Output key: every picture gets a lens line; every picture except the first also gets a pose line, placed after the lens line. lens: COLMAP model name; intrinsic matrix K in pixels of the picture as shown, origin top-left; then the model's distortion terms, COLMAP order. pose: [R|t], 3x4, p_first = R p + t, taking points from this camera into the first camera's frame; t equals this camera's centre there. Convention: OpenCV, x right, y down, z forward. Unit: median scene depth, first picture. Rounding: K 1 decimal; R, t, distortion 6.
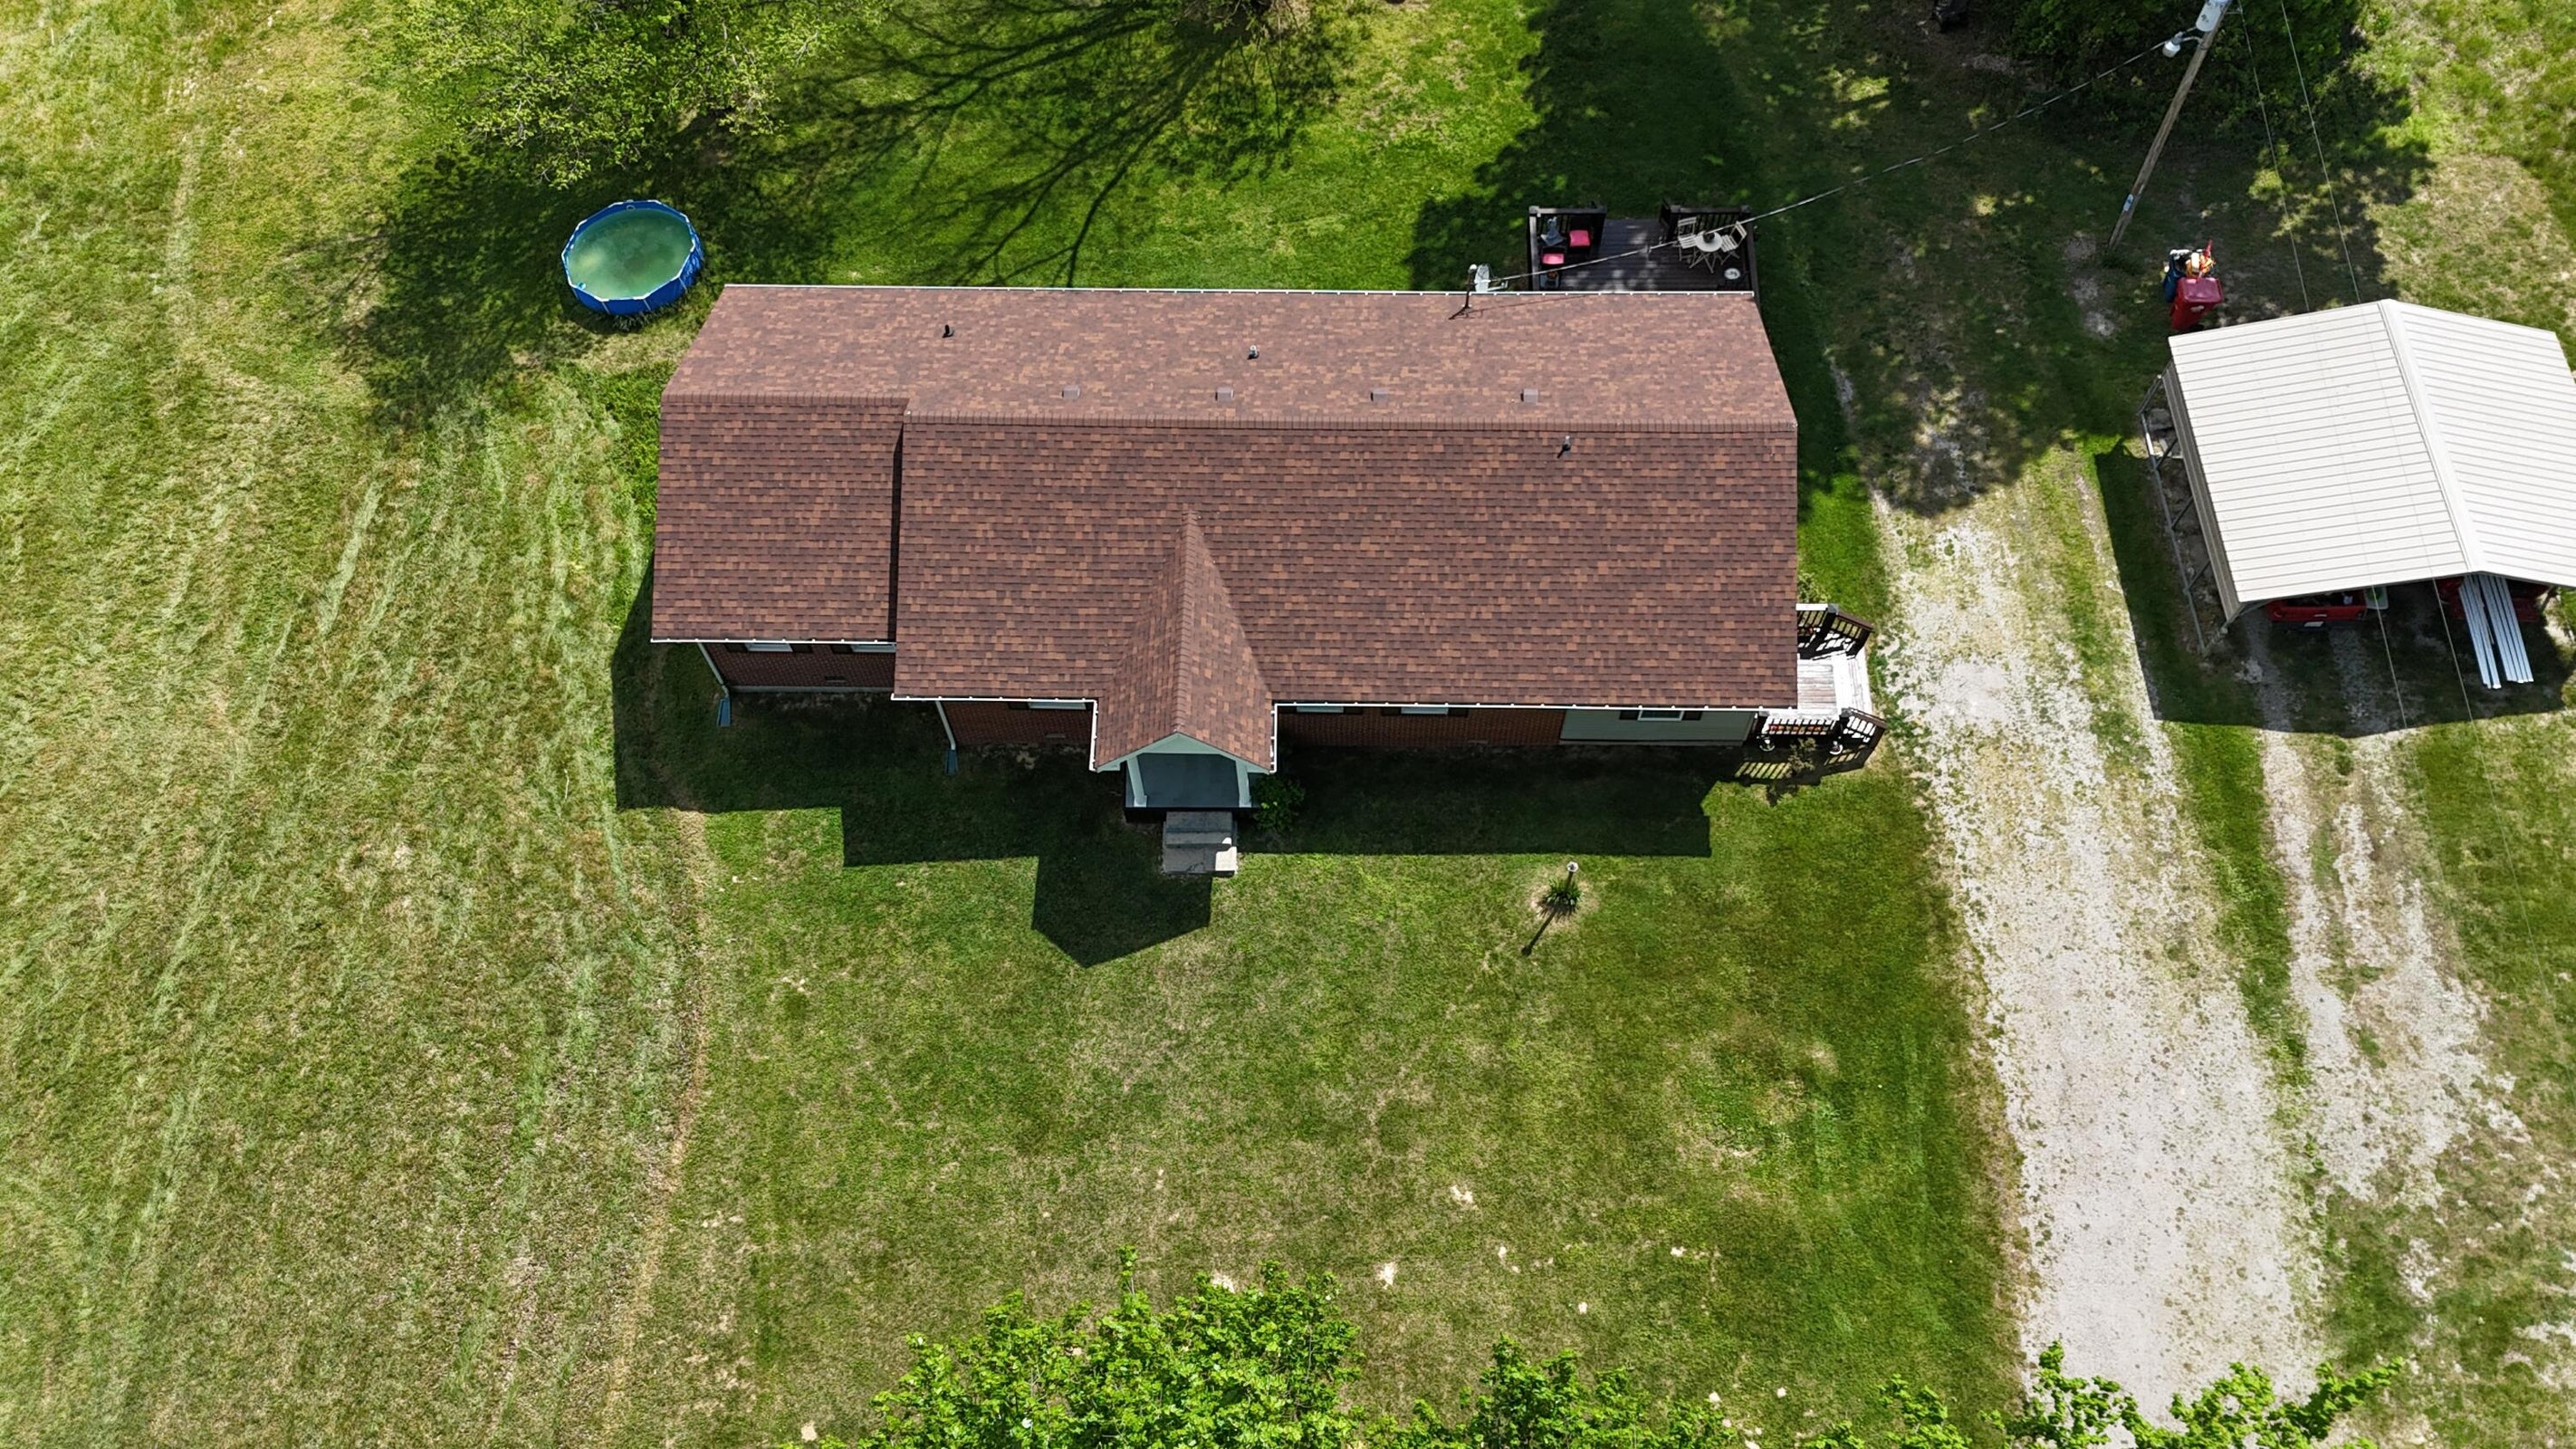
lens RADIAL K [[1890.2, 0, 1296.0], [0, 1890.2, 729.1], [0, 0, 1]] dist [0.074856, -0.067007]
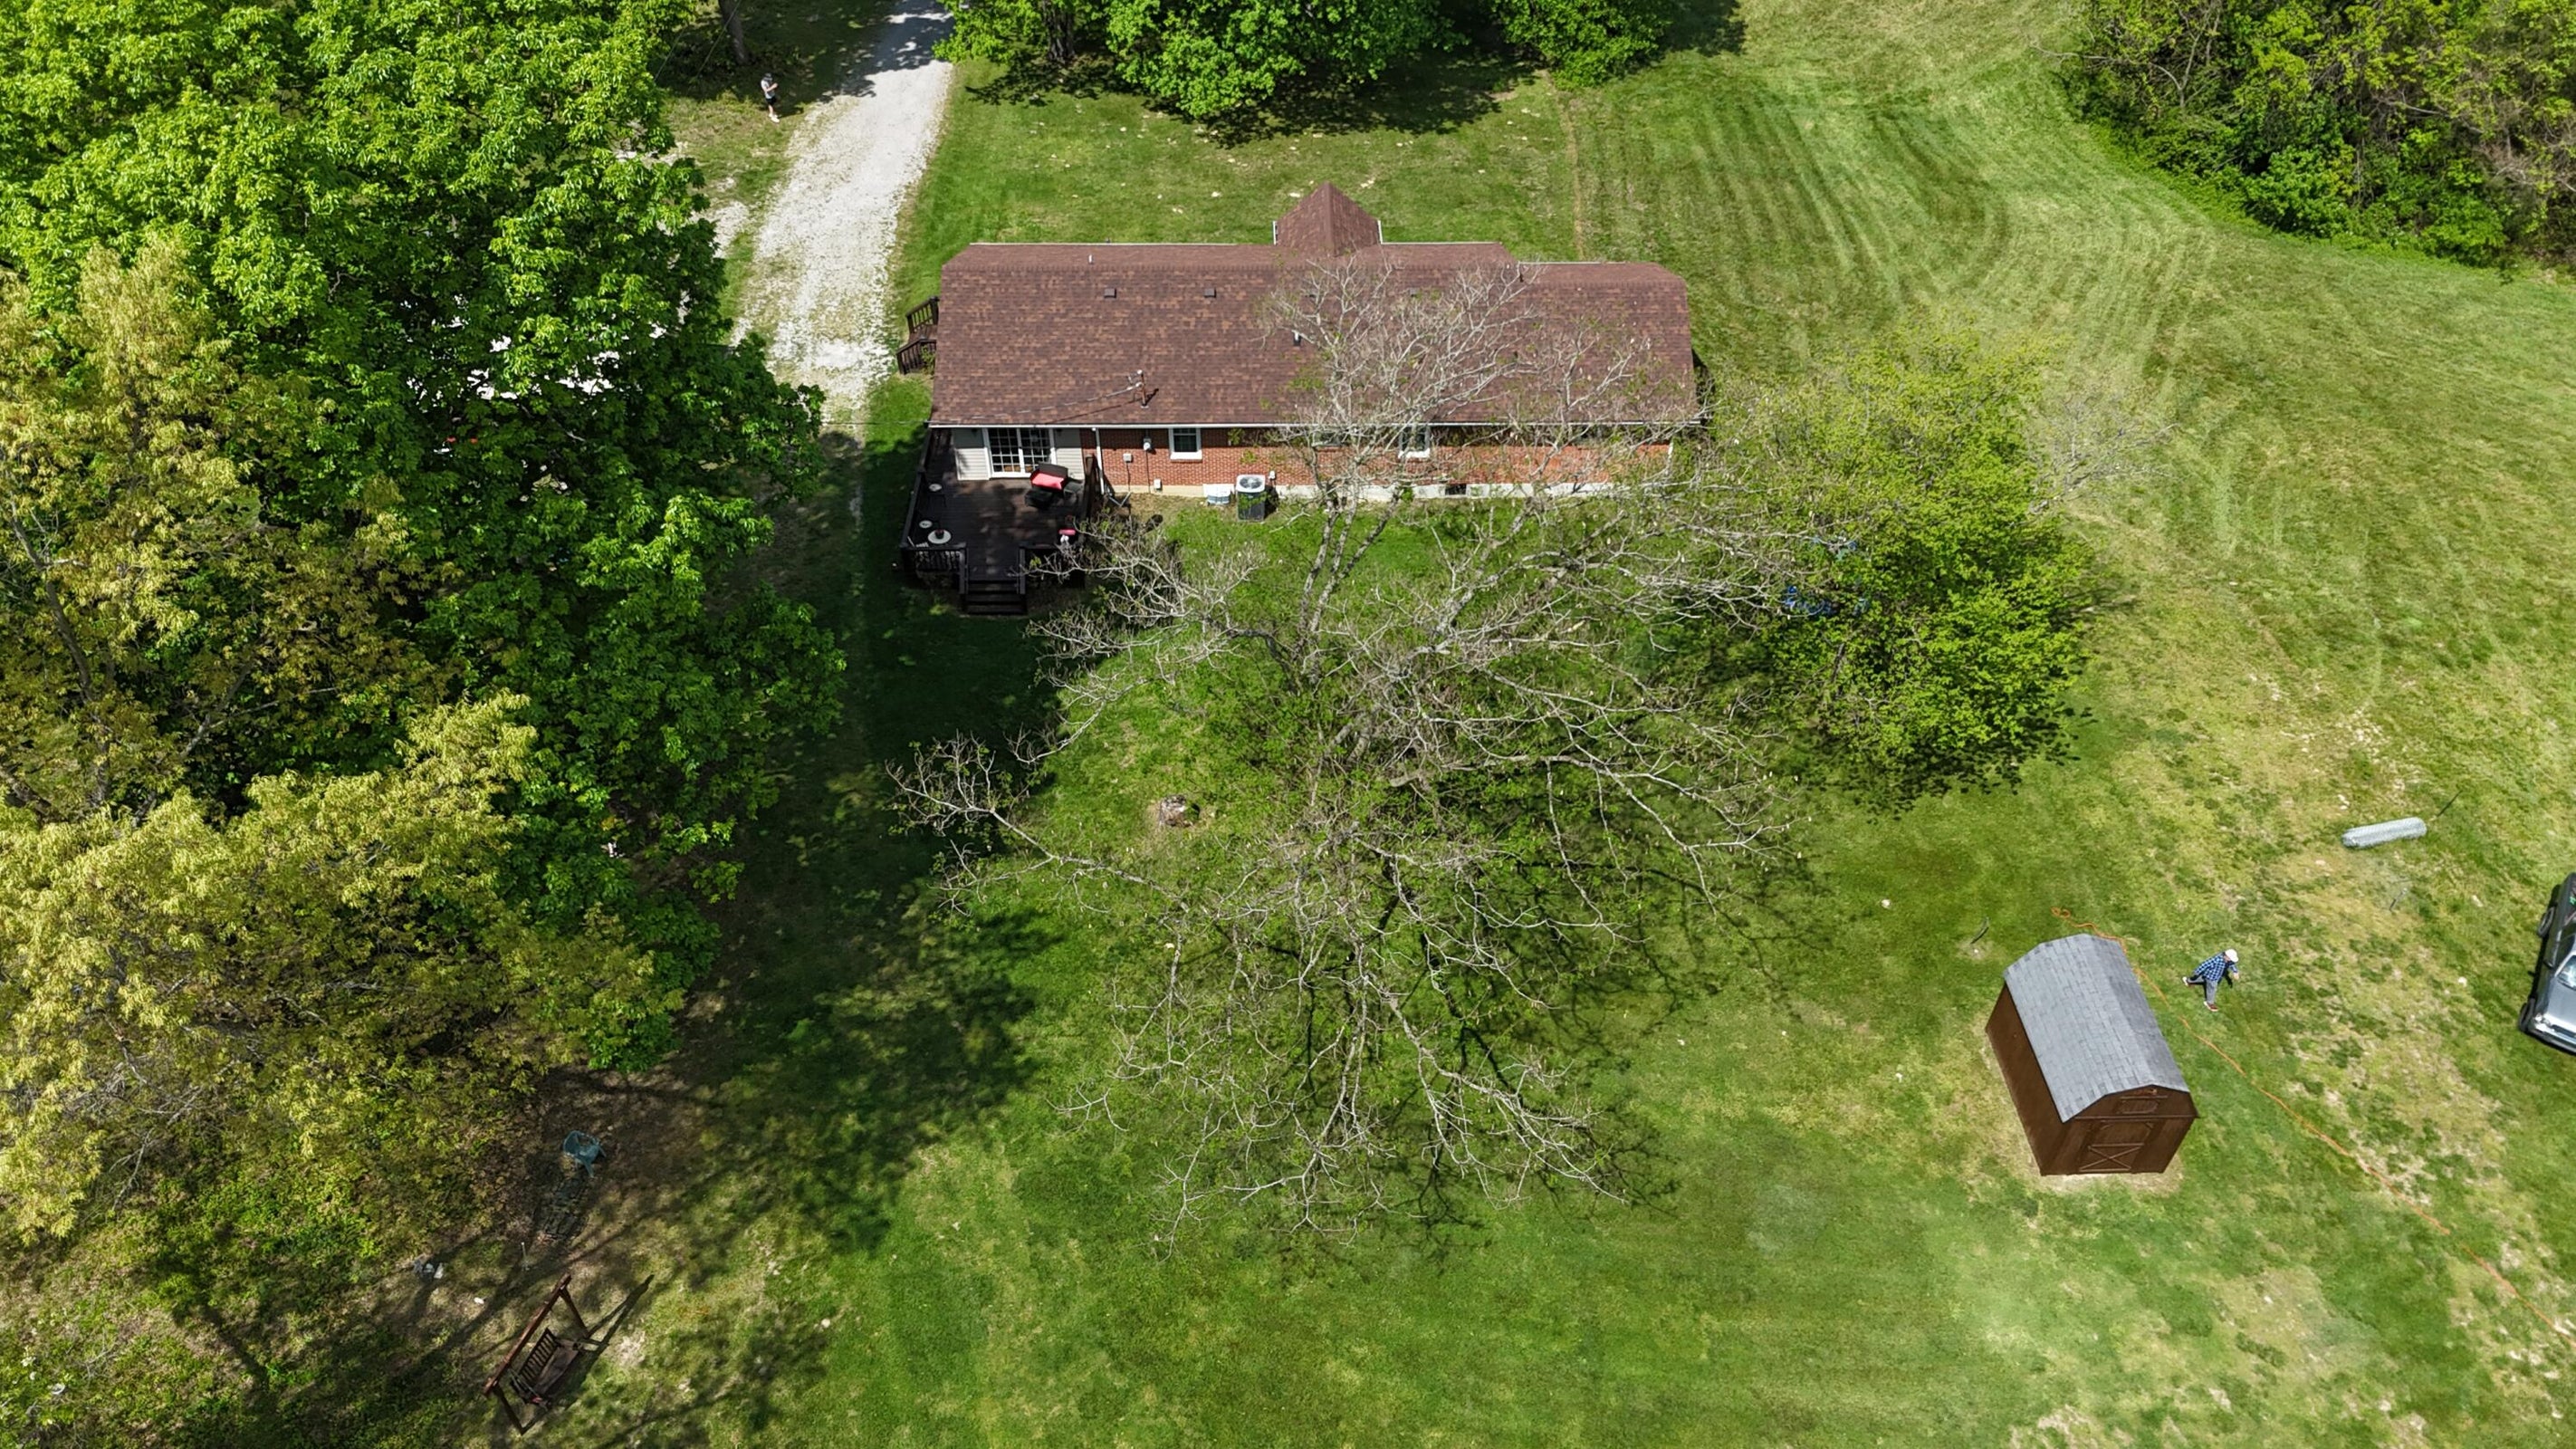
lens RADIAL K [[1886.5, 0, 1288.0], [0, 1886.5, 724.5], [0, 0, 1]] dist [0.065579, -0.070393]
pose [[-0.999310, 0.033673, -0.015658, 0.014322], [-0.023727, -0.254596, 0.966756, -1.681668], [0.028567, 0.966461, 0.255219, 0.930336]]
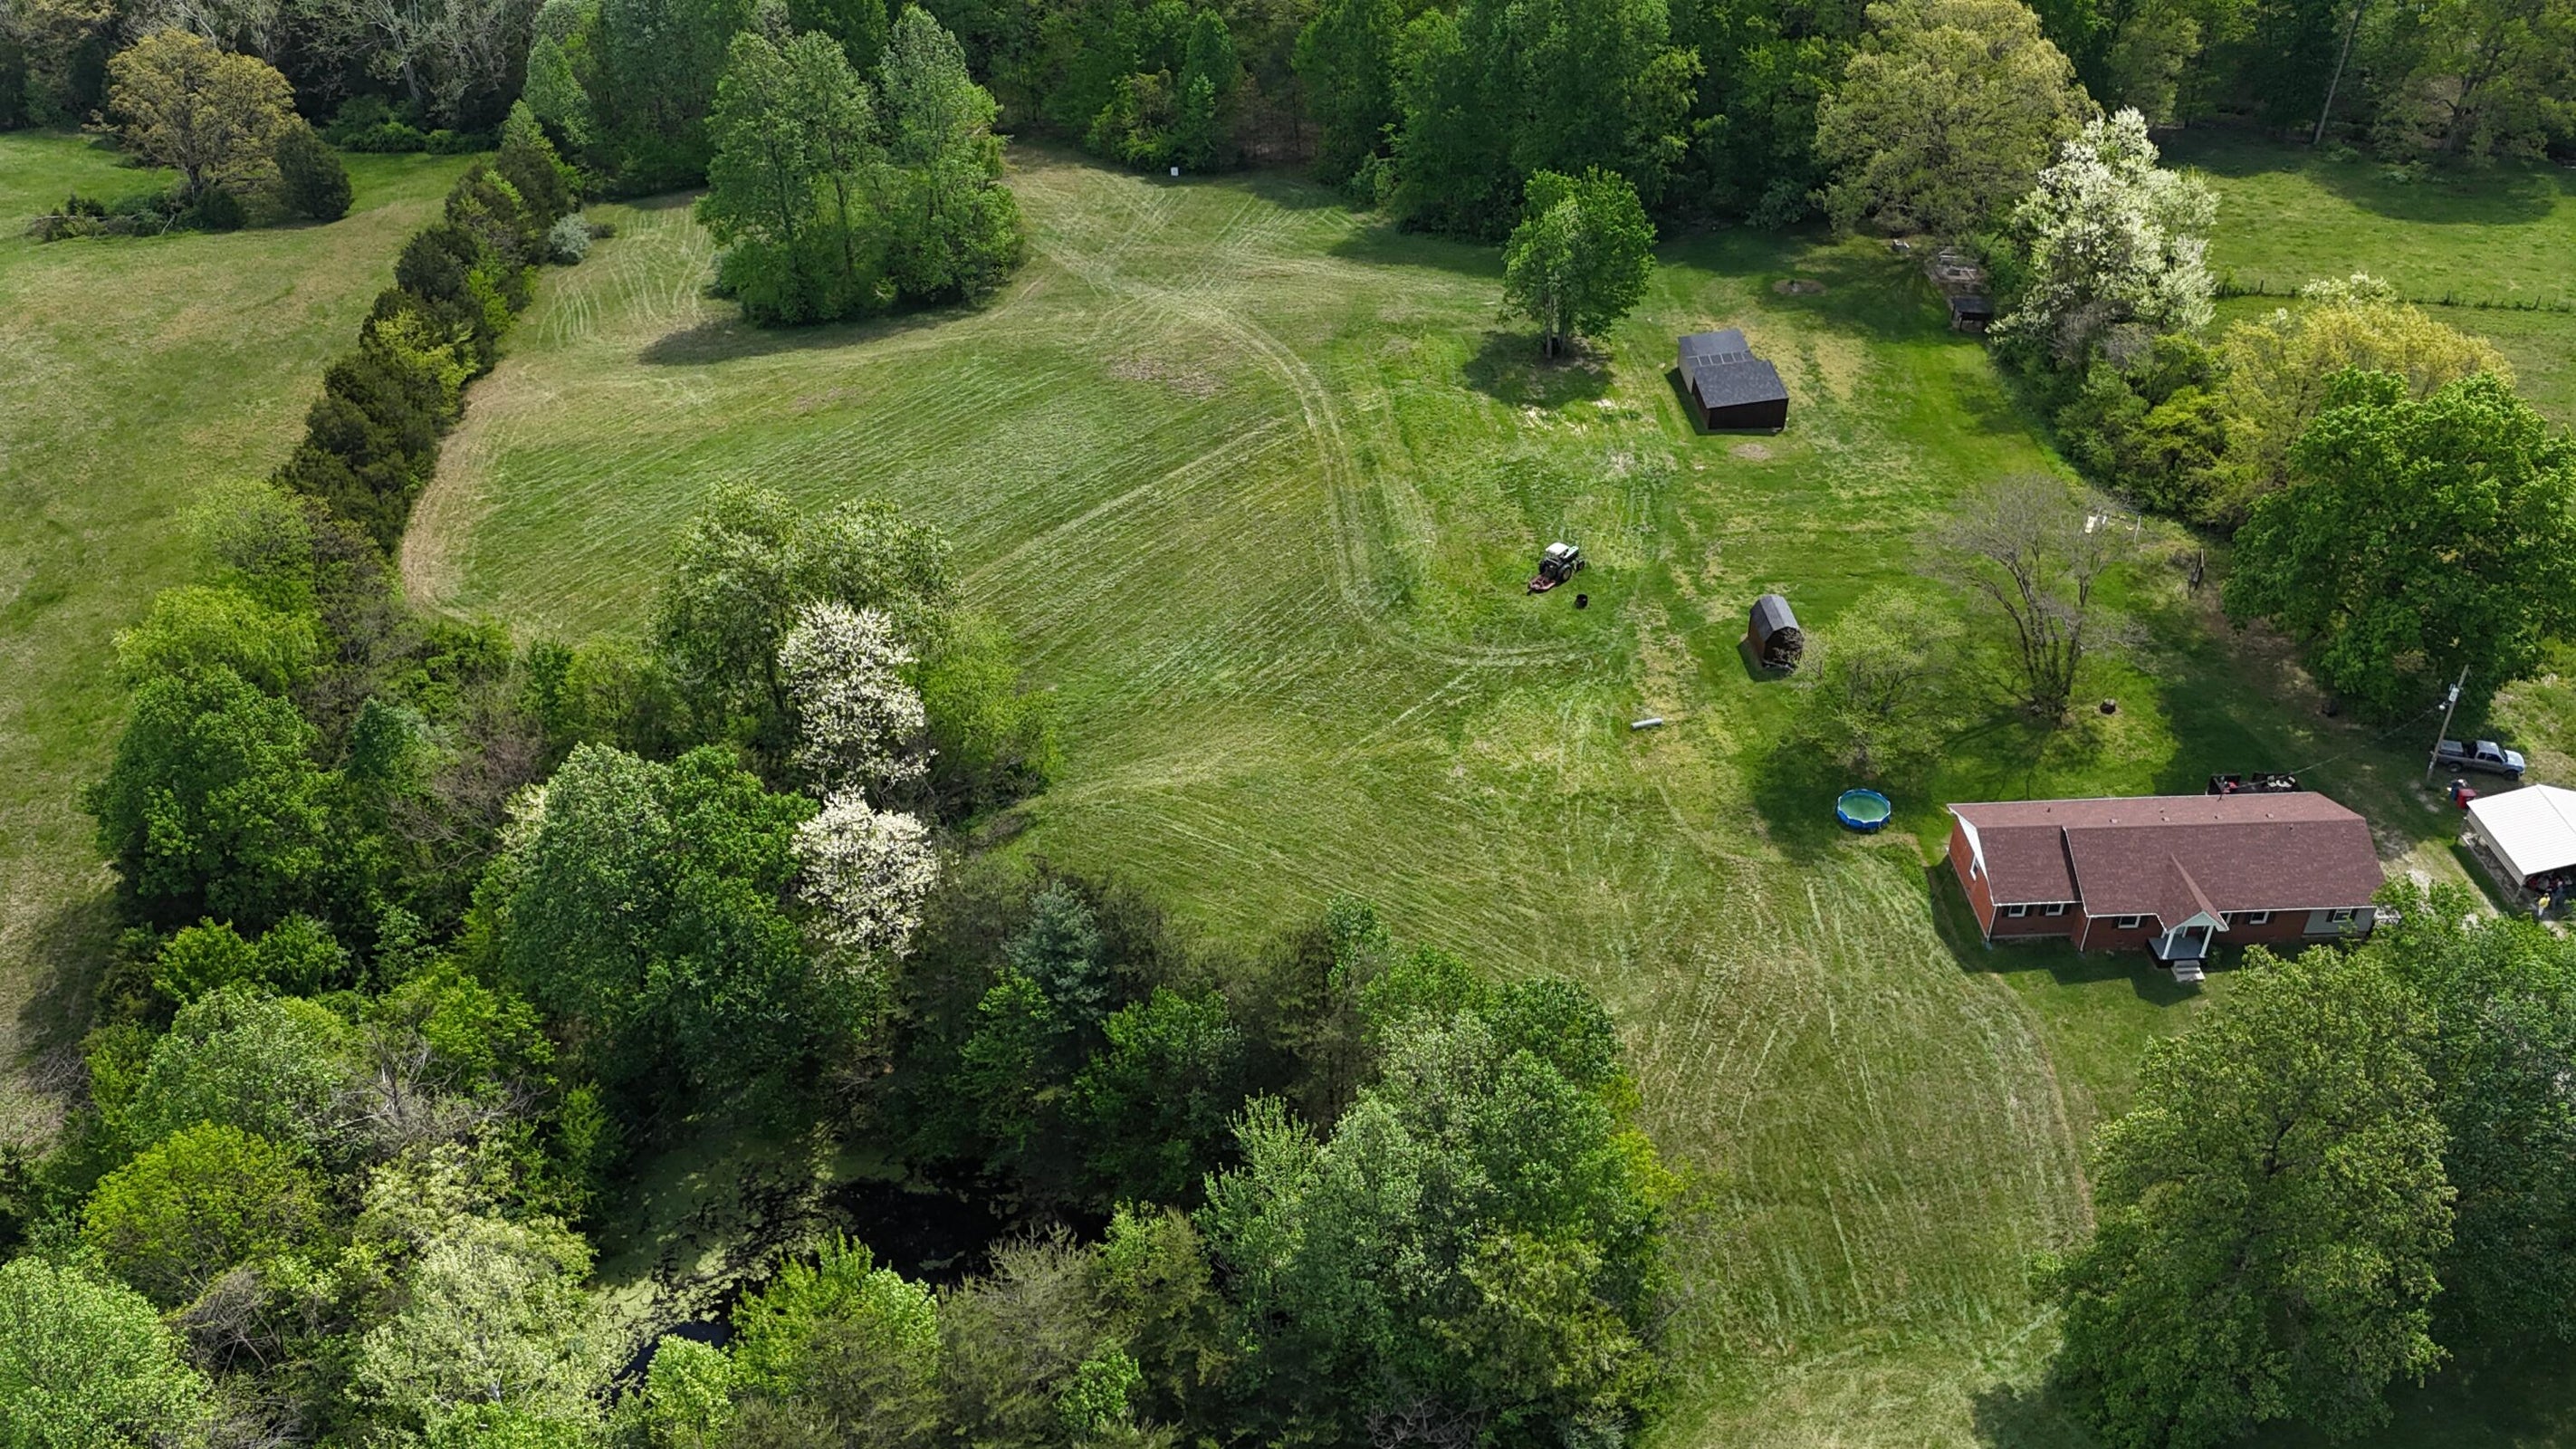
lens RADIAL K [[2171.6, 0, 1288.0], [0, 2171.6, 724.5], [0, 0, 1]] dist [0.097975, -0.110360]
pose [[0.996960, -0.040637, 0.066478, -1.574743], [0.064257, 0.911365, -0.406552, 0.963959], [-0.044065, 0.409587, 0.911206, -2.049385]]
